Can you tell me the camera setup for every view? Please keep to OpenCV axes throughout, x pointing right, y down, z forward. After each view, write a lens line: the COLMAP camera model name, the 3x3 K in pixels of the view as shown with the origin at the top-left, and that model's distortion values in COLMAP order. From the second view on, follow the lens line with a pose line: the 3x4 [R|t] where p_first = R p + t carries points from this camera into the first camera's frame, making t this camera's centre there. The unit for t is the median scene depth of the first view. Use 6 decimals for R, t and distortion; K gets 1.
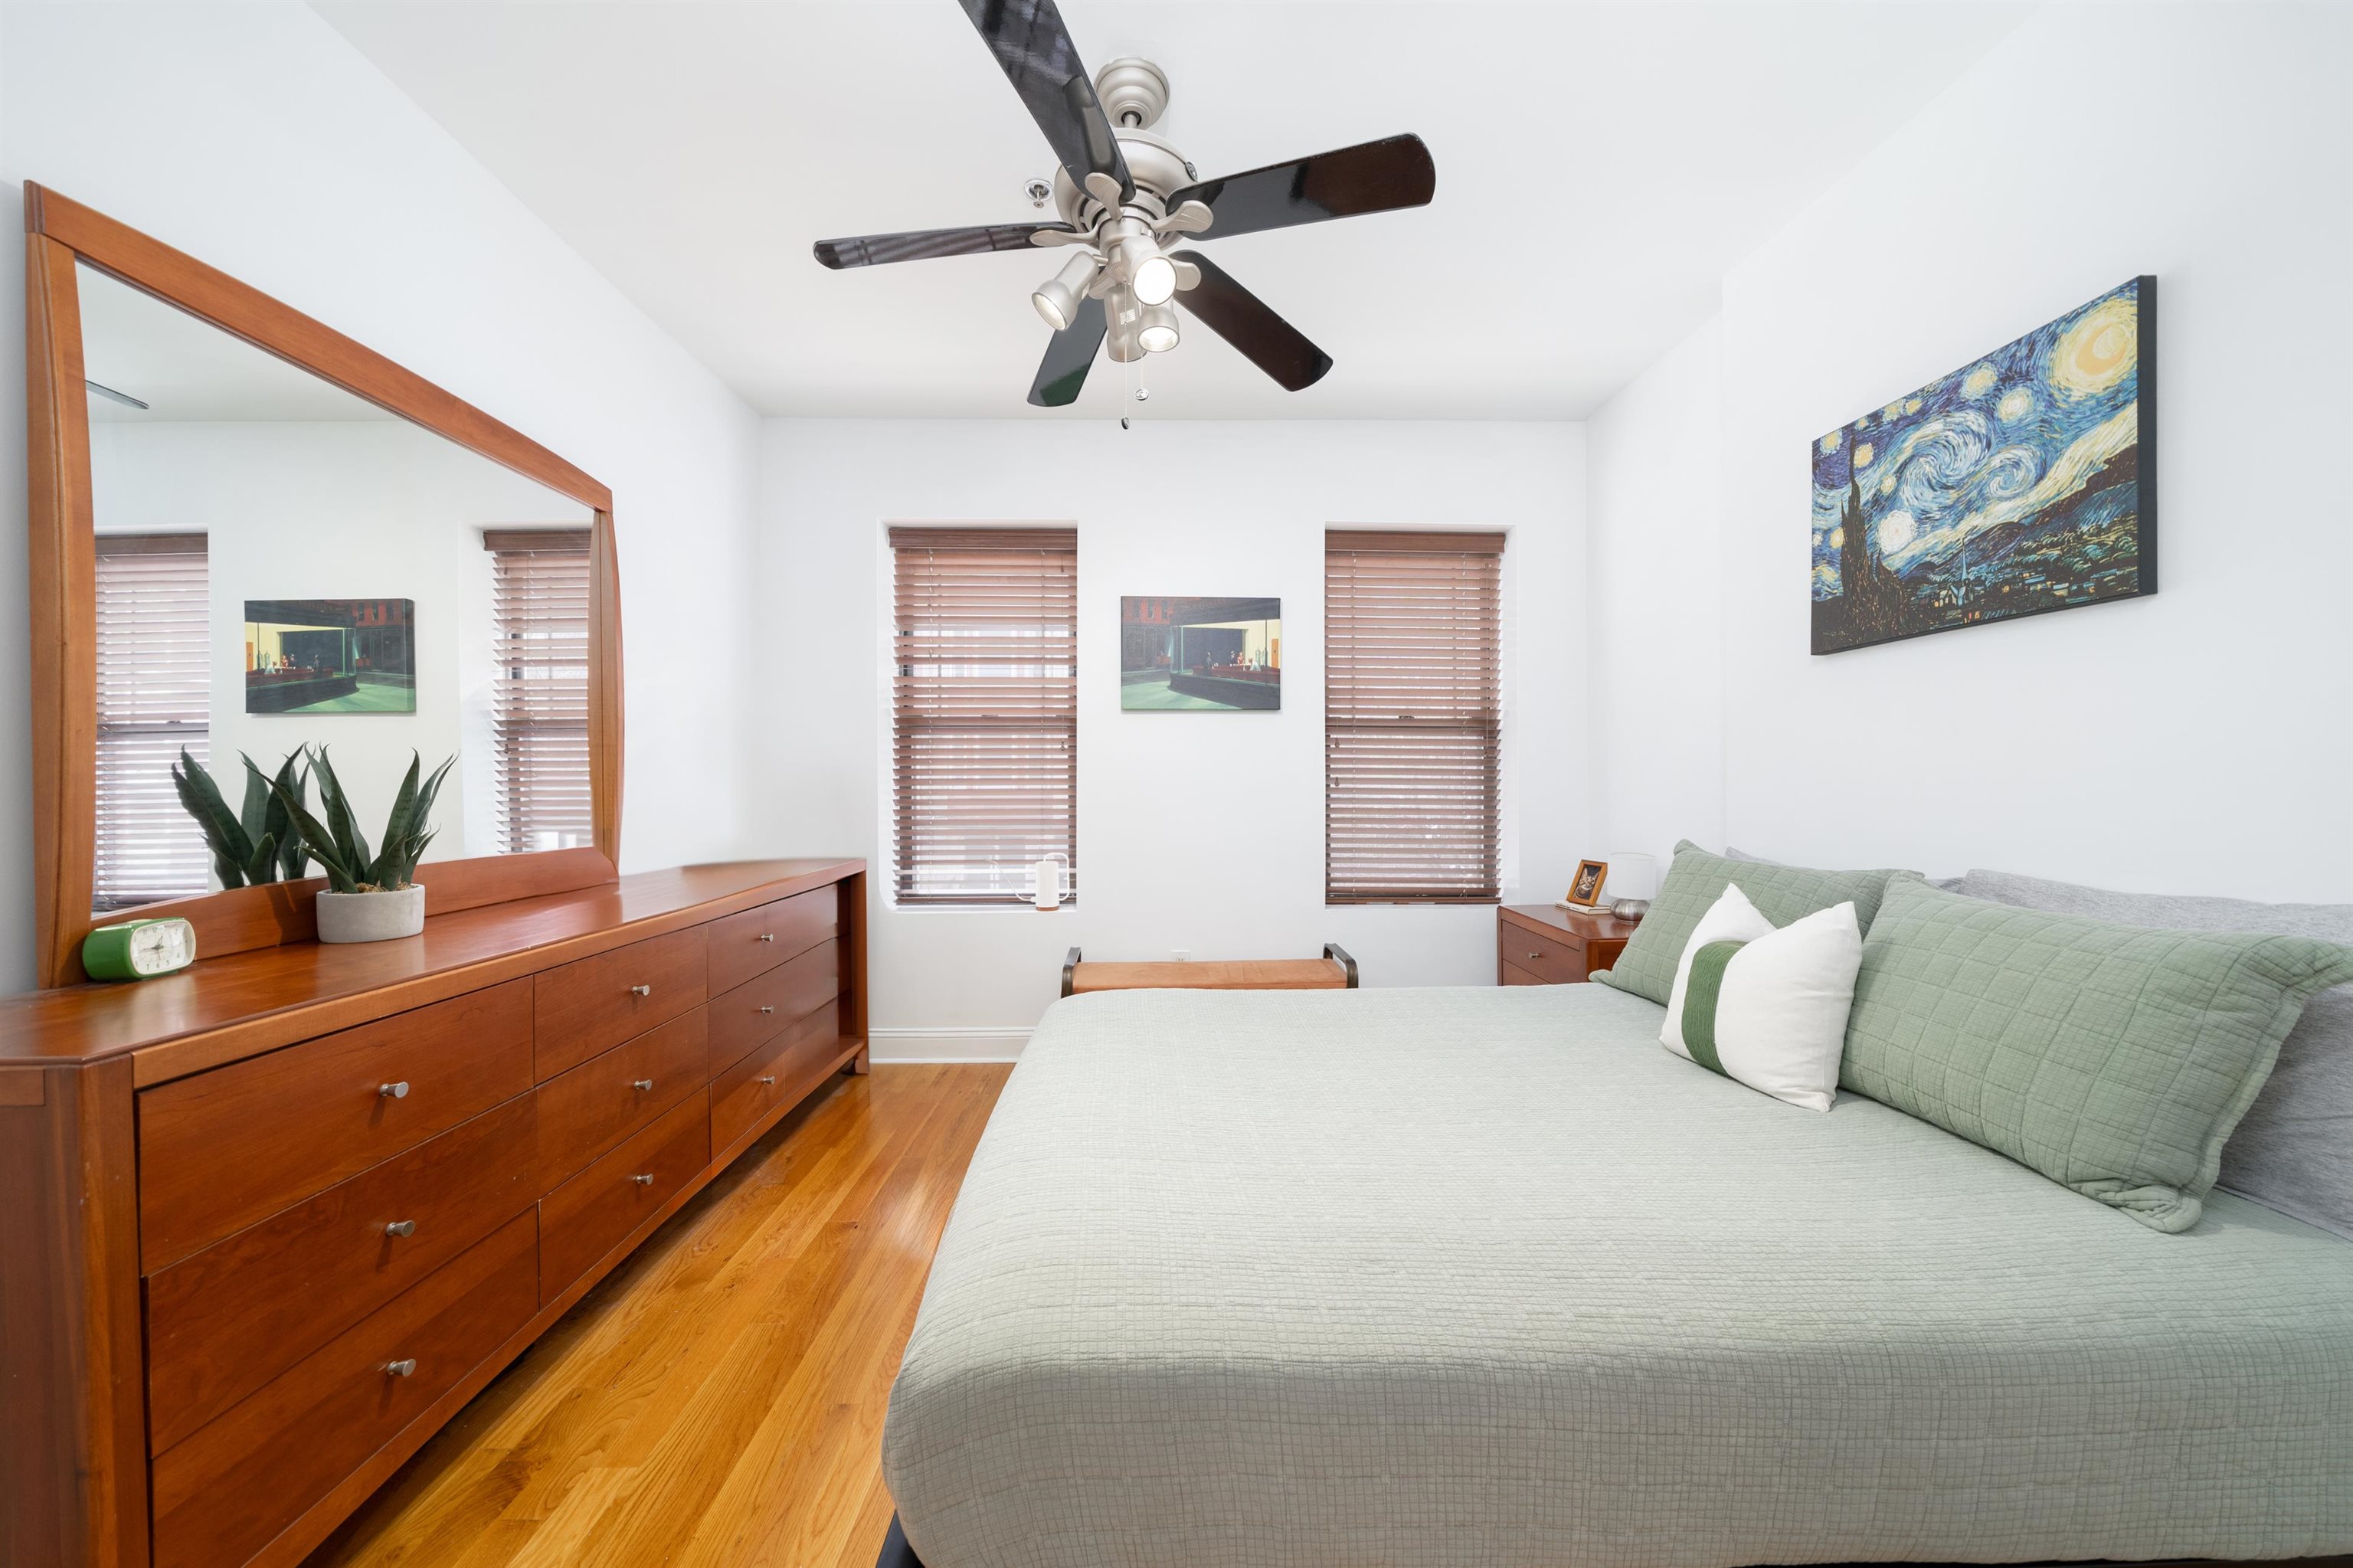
lens RADIAL K [[804.4, 0, 1176.5], [0, 804.4, 784.0], [0, 0, 1]] dist [-0.002173, -0.000170]
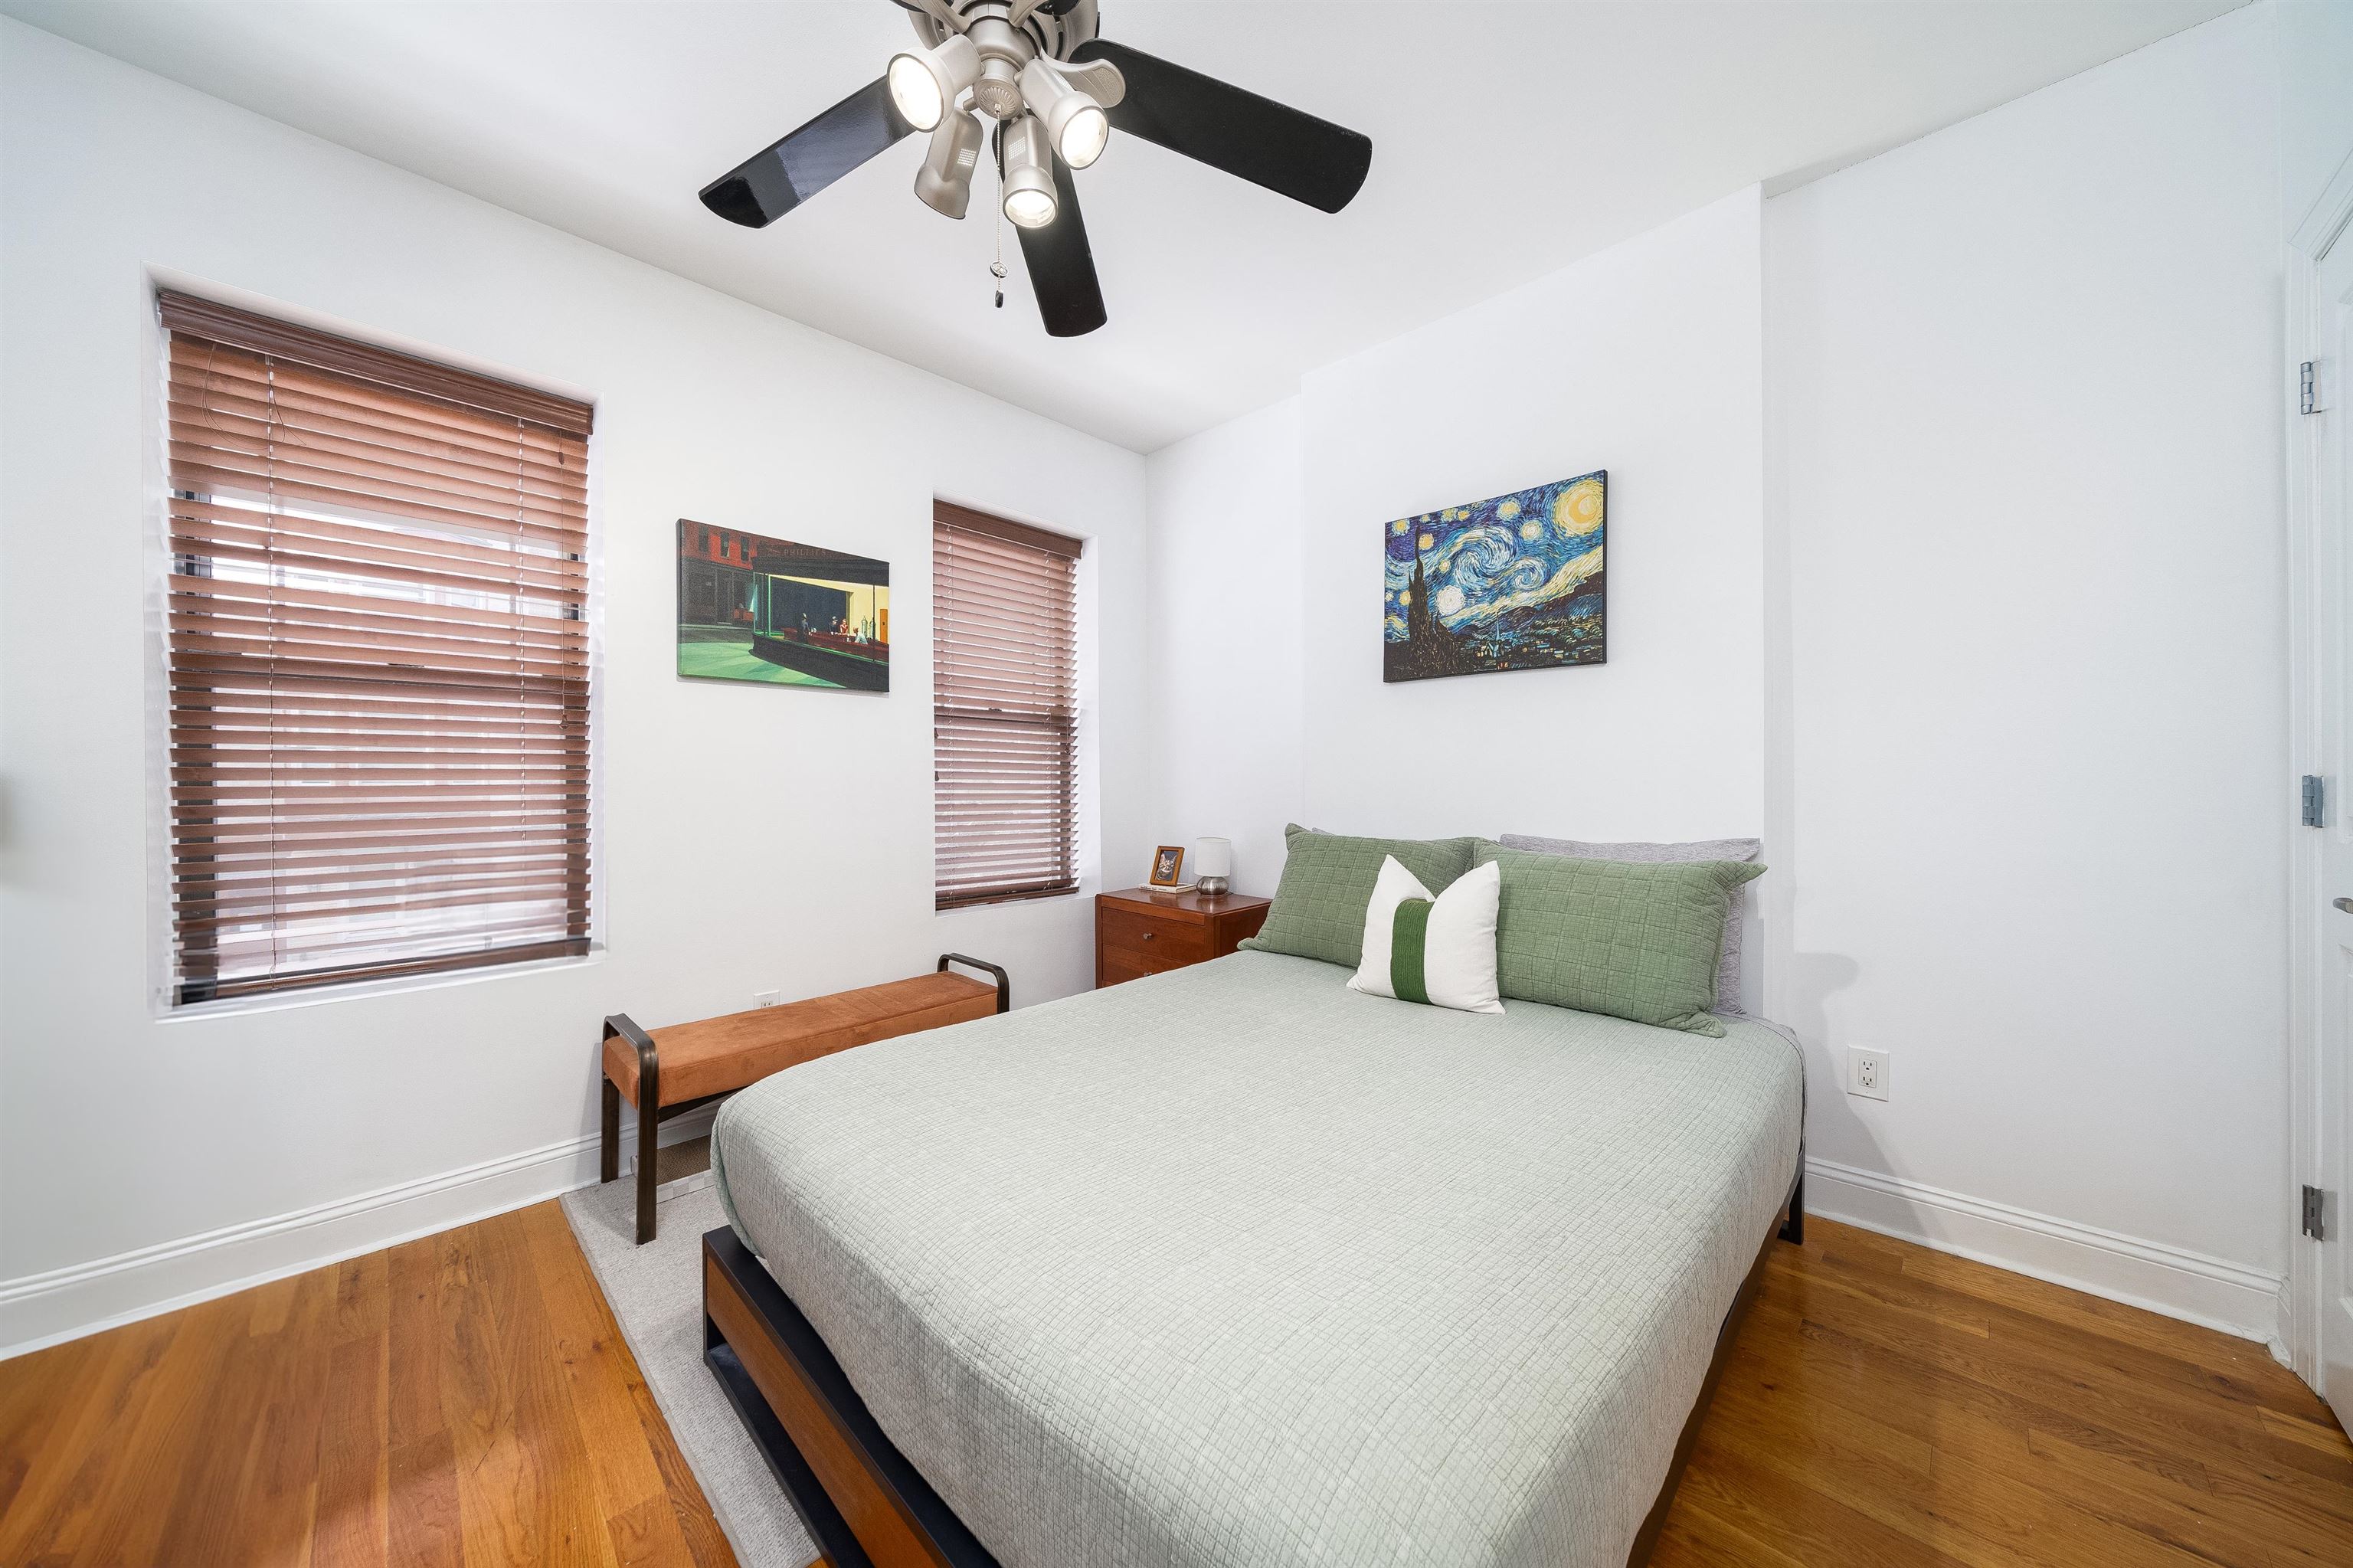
lens RADIAL K [[790.2, 0, 1176.5], [0, 790.2, 784.0], [0, 0, 1]] dist [-0.000862, -0.000134]
pose [[0.727182, -0.003003, 0.686438, -0.415283], [0.000201, 0.999991, 0.004161, 0.005466], [-0.686444, -0.002888, 0.727177, 0.309968]]
